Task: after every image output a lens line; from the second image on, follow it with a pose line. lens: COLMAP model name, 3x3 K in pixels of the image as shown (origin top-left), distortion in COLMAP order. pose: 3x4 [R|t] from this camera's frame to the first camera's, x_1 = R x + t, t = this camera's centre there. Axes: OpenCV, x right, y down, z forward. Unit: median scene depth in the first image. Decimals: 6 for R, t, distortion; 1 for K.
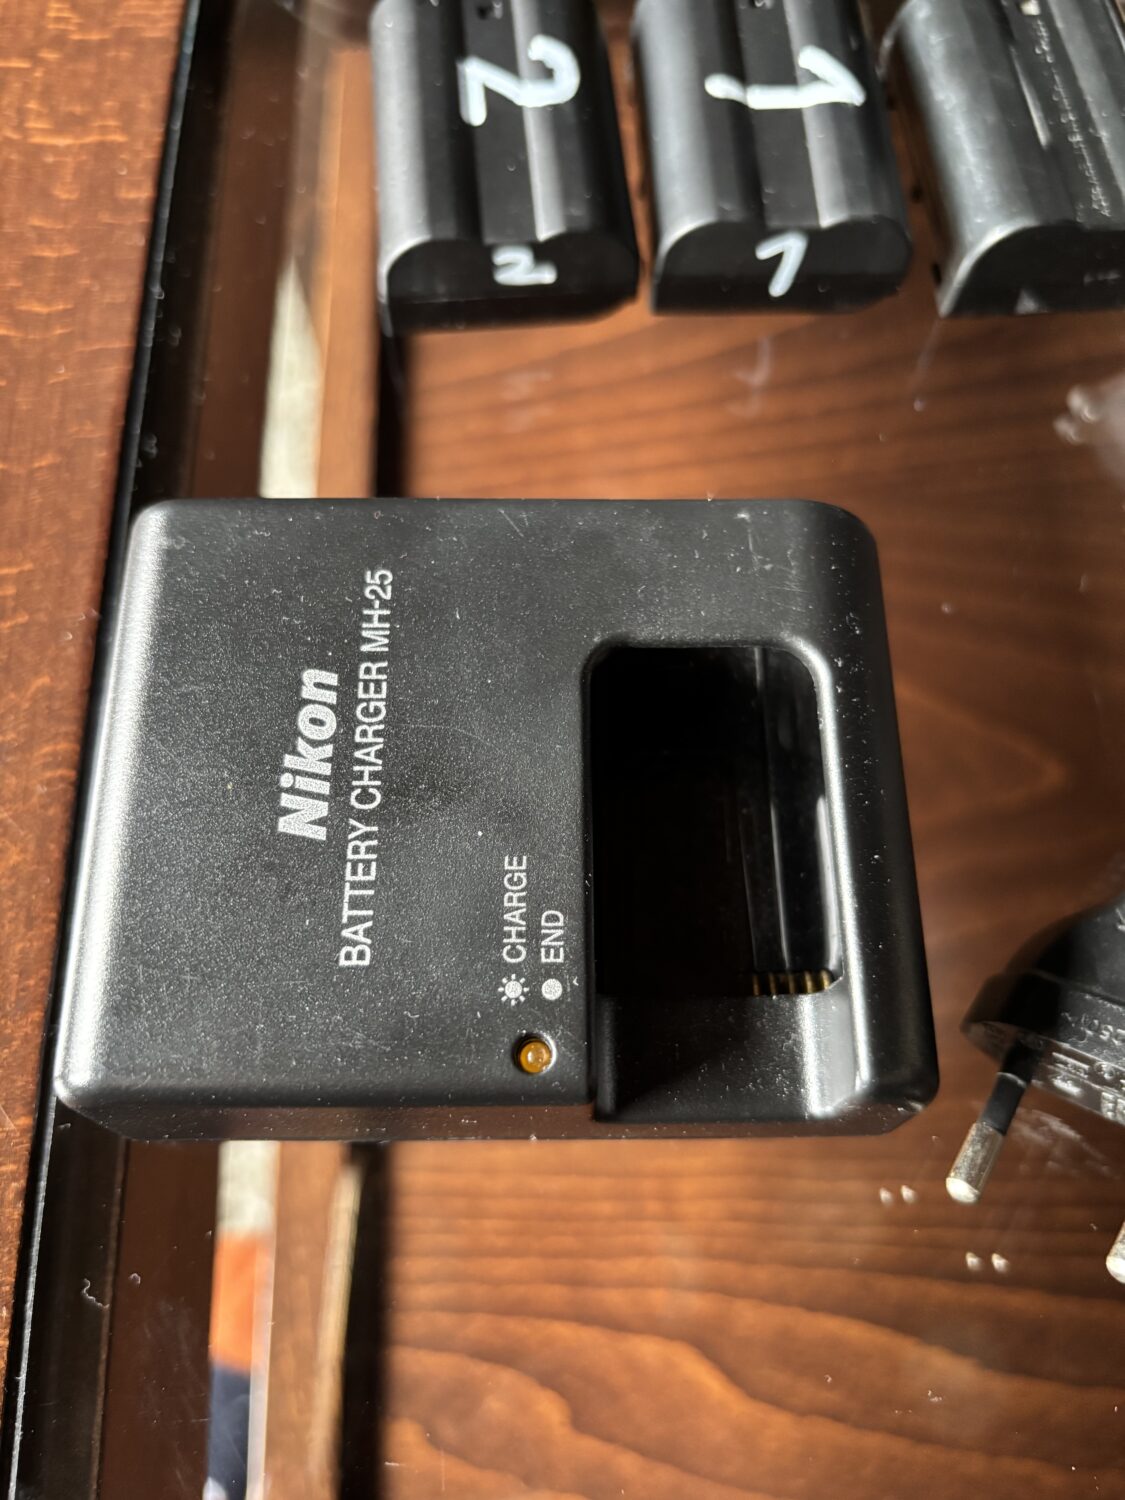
lens RADIAL K [[1198.6, 0, 562.4], [0, 1198.6, 747.0], [0, 0, 1]] dist [0.003978, -0.063469]
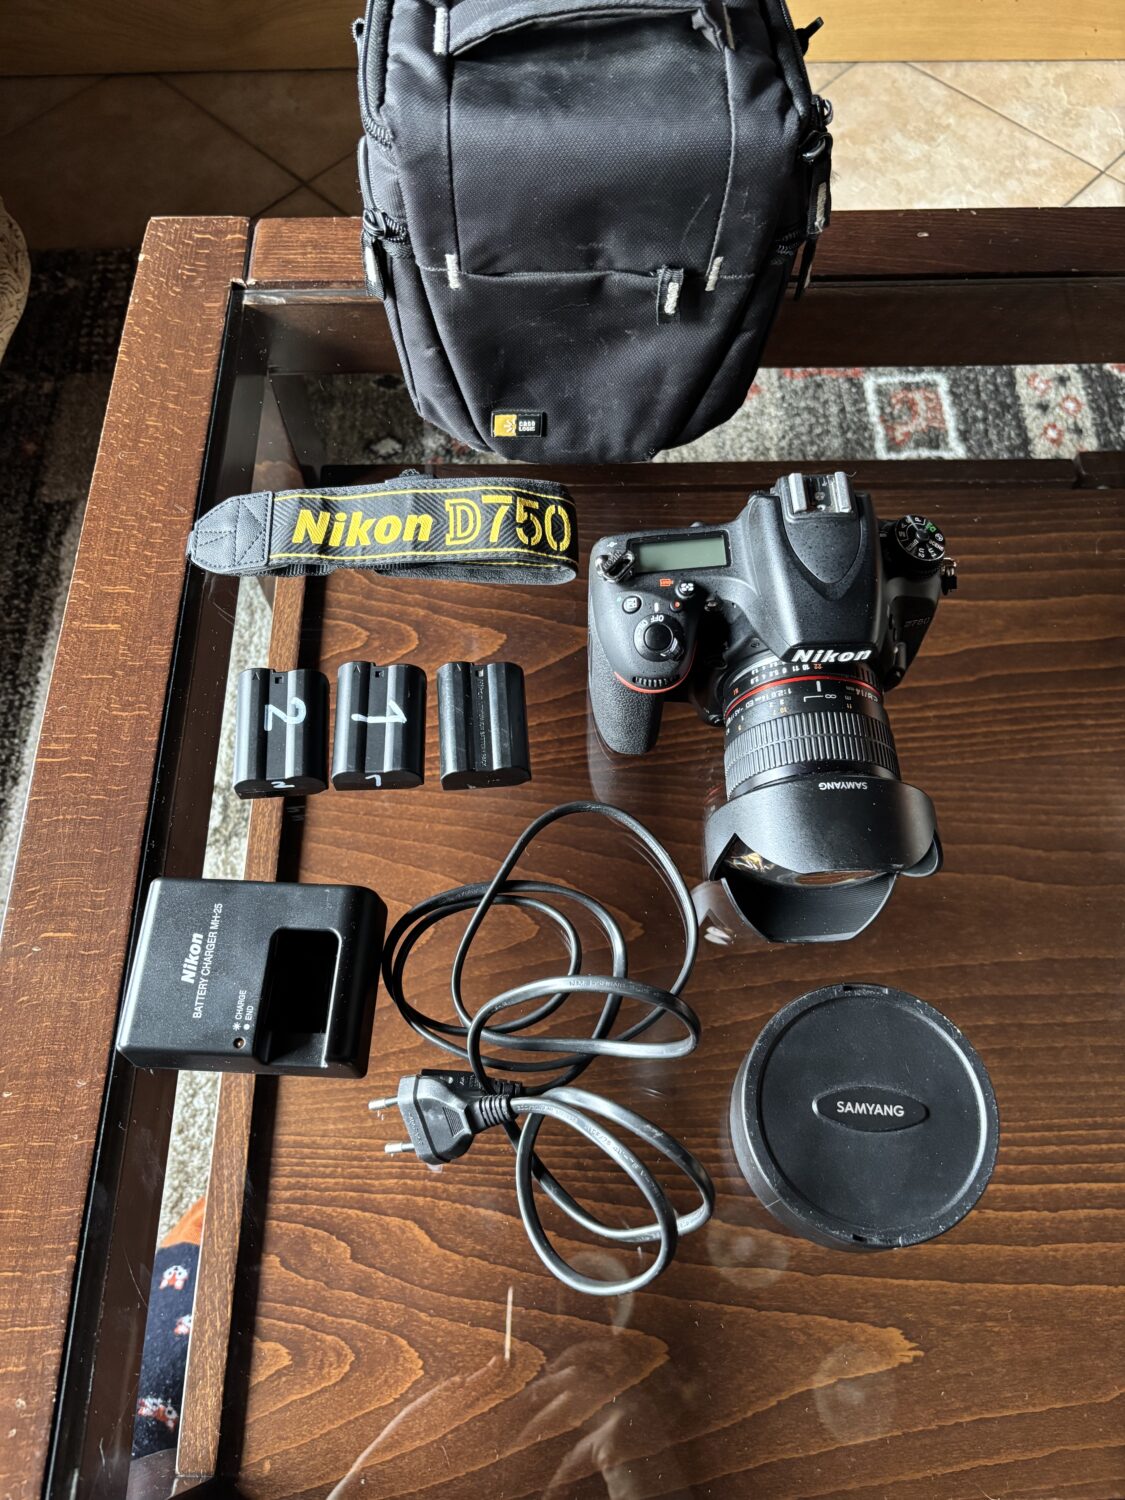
lens RADIAL K [[1118.3, 0, 573.0], [0, 1118.3, 762.3], [0, 0, 1]] dist [0.111471, -0.303459]
pose [[0.999930, 0.005469, -0.010483, 0.653741], [-0.006170, 0.997664, -0.068034, -0.251128], [0.010086, 0.068094, 0.997628, -1.613724]]
